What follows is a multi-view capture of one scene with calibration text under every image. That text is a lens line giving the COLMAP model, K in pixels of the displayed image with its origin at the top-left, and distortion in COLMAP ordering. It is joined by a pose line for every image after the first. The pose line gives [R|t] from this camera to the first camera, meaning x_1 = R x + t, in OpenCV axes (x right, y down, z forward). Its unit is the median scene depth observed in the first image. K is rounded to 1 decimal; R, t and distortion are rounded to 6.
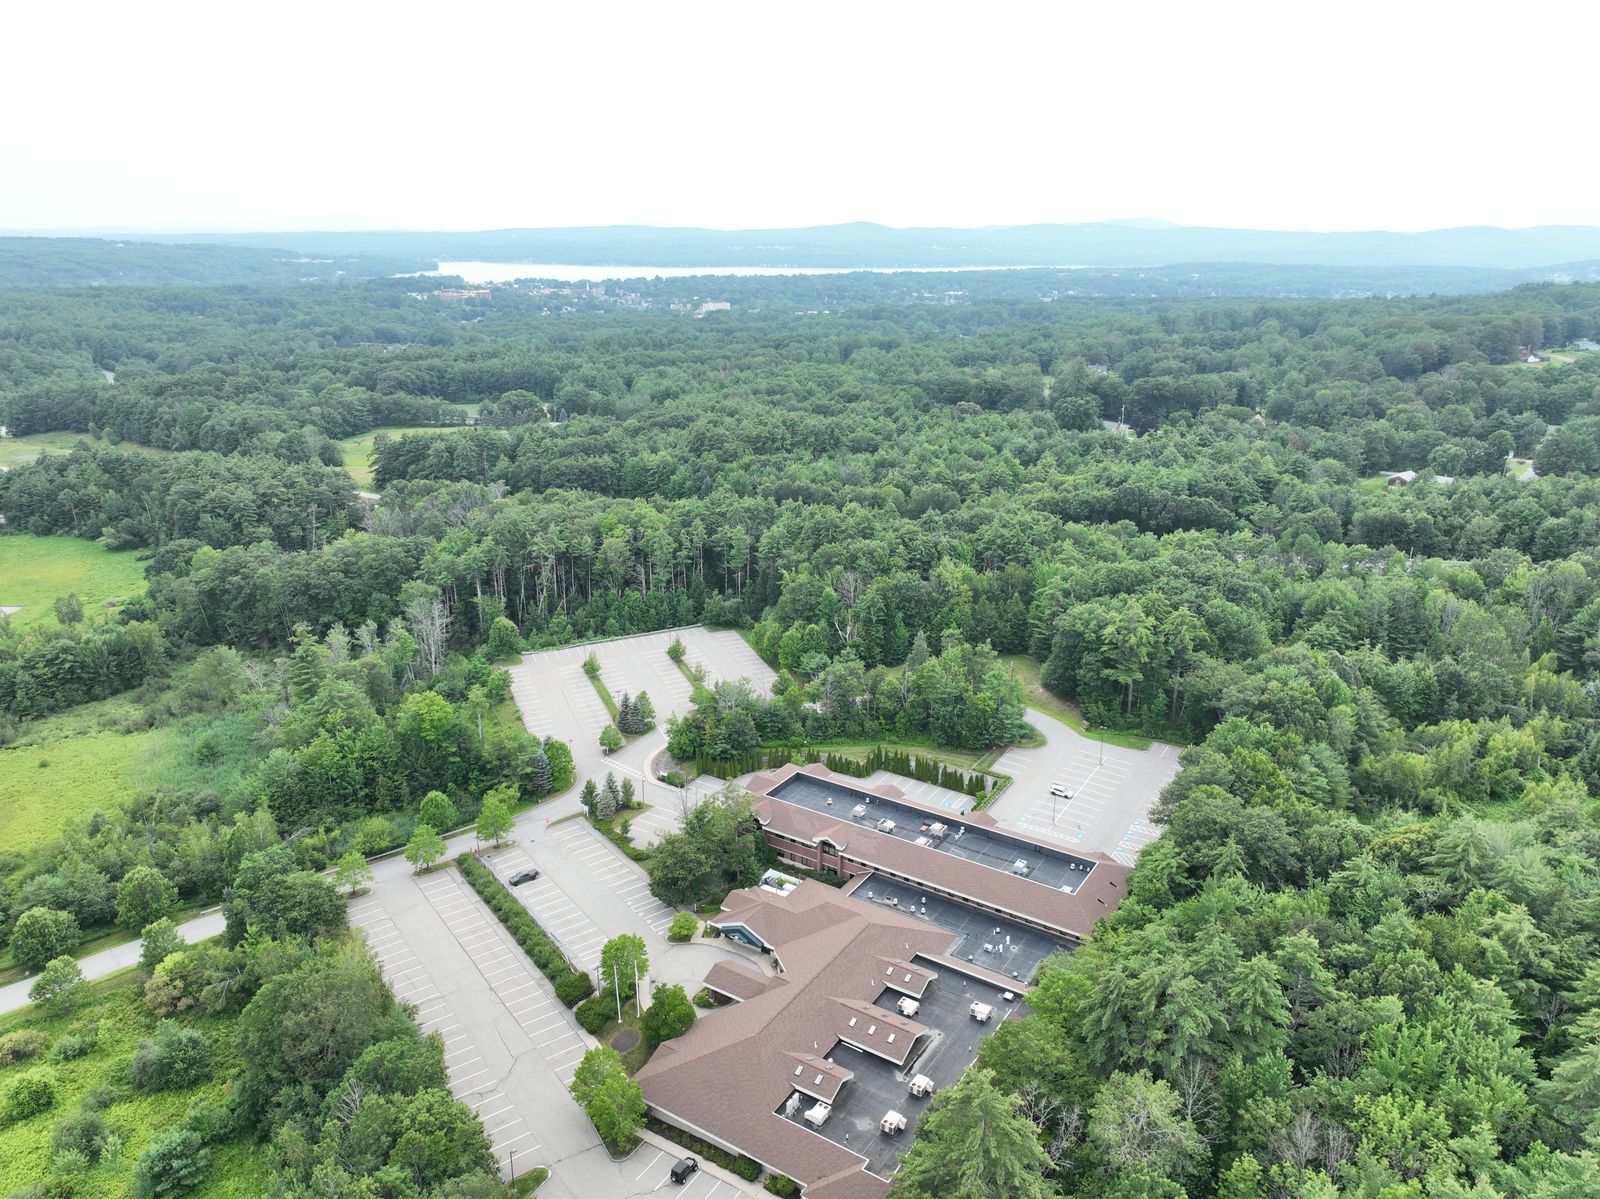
lens RADIAL K [[1123.5, 0, 800.0], [0, 1123.5, 599.5], [0, 0, 1]] dist [0.002919, 0.012605]
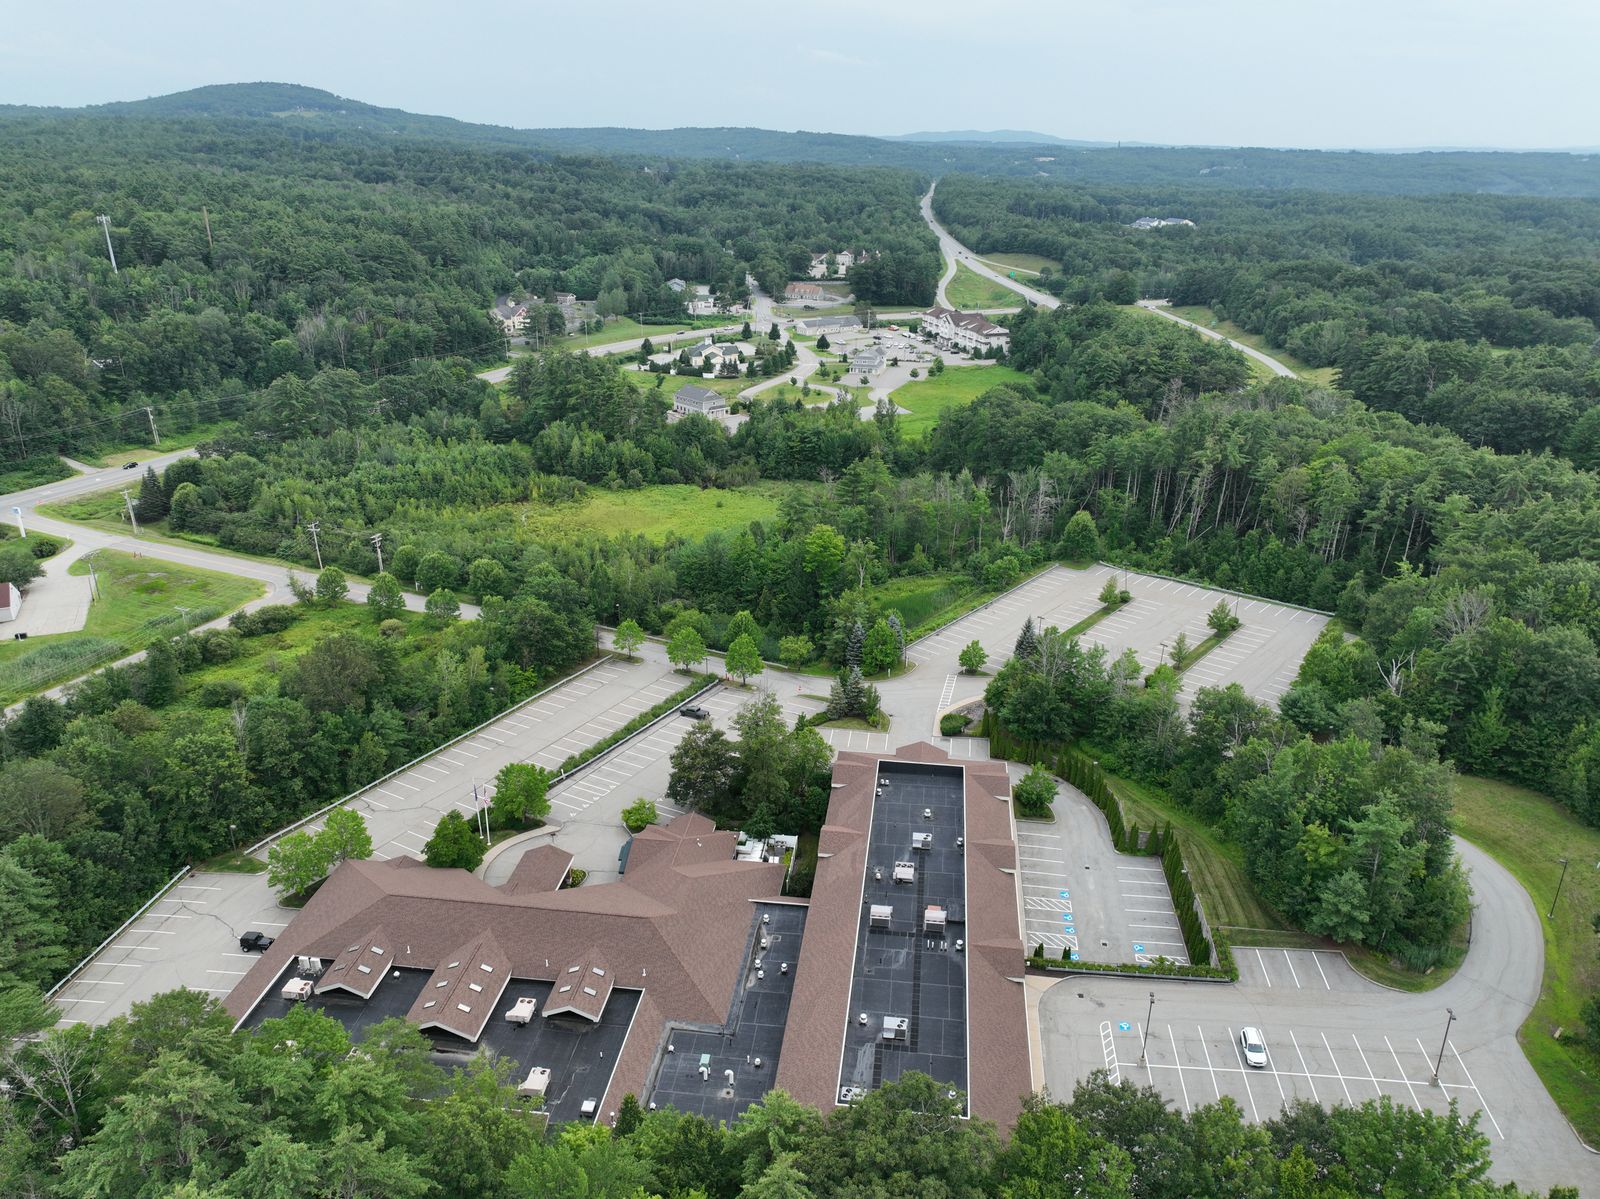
lens RADIAL K [[1123.5, 0, 800.0], [0, 1123.5, 599.5], [0, 0, 1]] dist [0.002919, 0.012605]
pose [[0.428888, 0.334765, -0.839040, 0.481505], [-0.285001, 0.931509, 0.225976, -0.067314], [0.857222, 0.142209, 0.494921, 0.530230]]
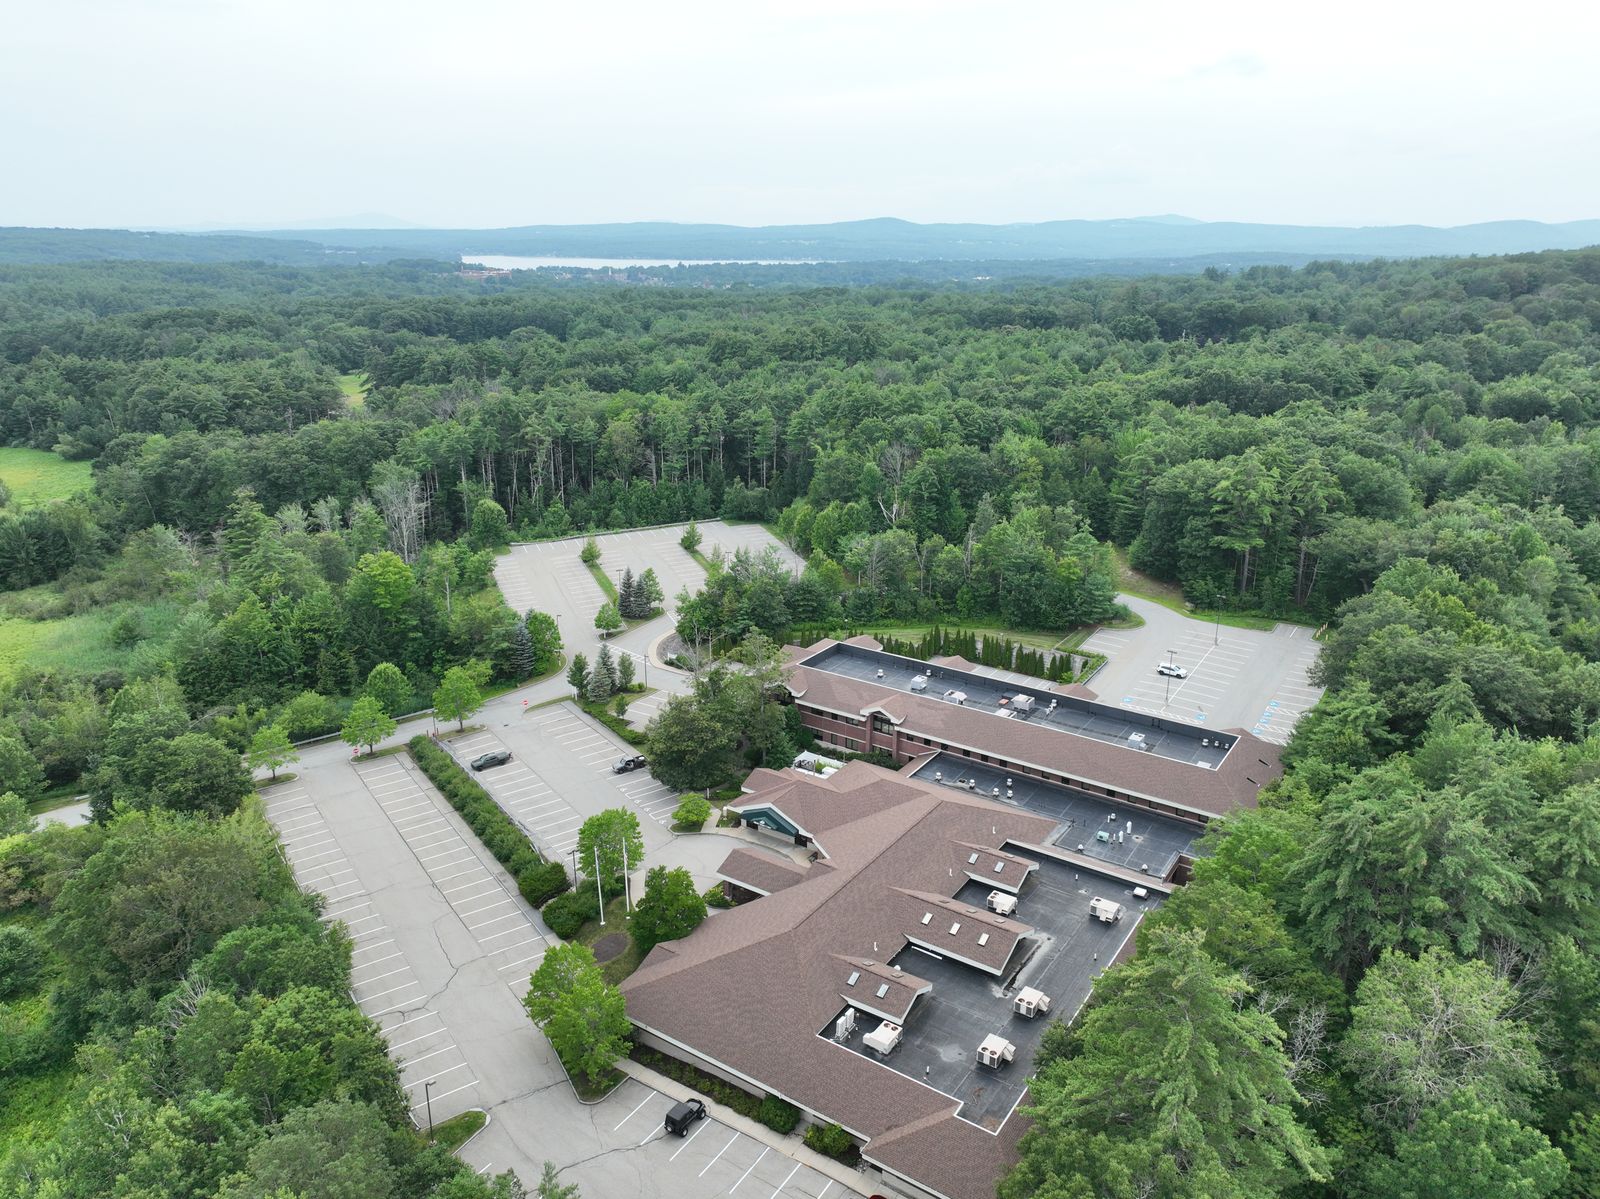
lens RADIAL K [[1123.5, 0, 800.0], [0, 1123.5, 599.5], [0, 0, 1]] dist [0.002919, 0.012605]
pose [[0.999793, 0.004460, -0.019869, -0.013324], [-0.004469, 0.999990, -0.000440, 0.118520], [0.019867, 0.000529, 0.999802, 0.196569]]
